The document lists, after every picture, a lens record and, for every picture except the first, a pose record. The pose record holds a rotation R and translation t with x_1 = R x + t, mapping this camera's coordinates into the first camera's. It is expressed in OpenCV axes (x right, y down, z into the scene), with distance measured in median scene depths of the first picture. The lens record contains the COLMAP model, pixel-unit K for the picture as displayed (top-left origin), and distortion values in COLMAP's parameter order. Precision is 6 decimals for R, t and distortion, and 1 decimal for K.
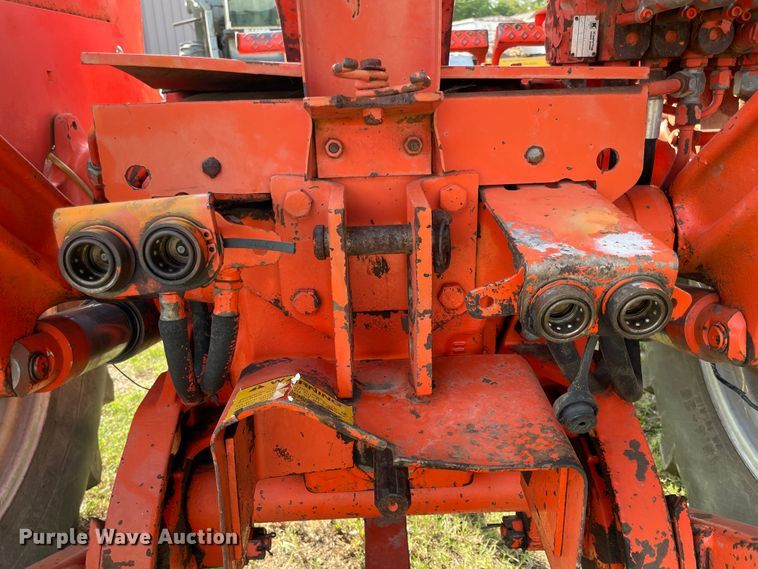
lens RADIAL K [[579.9, 0, 374.0], [0, 579.9, 288.6], [0, 0, 1]] dist [0.083842, -0.119788]
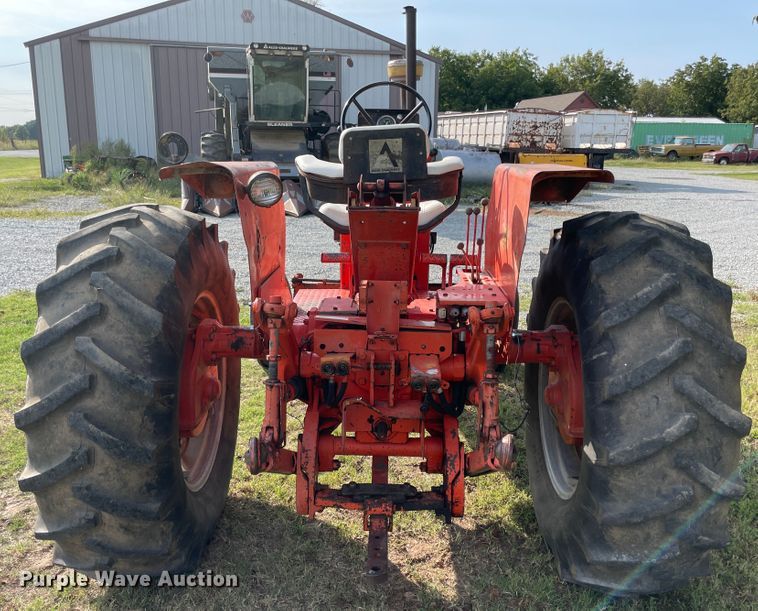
lens RADIAL K [[723.1, 0, 379.0], [0, 723.1, 305.5], [0, 0, 1]] dist [0.018407, -0.008951]
pose [[0.998173, 0.058125, -0.016476, 0.041685], [-0.059792, 0.989504, -0.131553, 0.153692], [0.008656, 0.132298, 0.991172, -3.891640]]
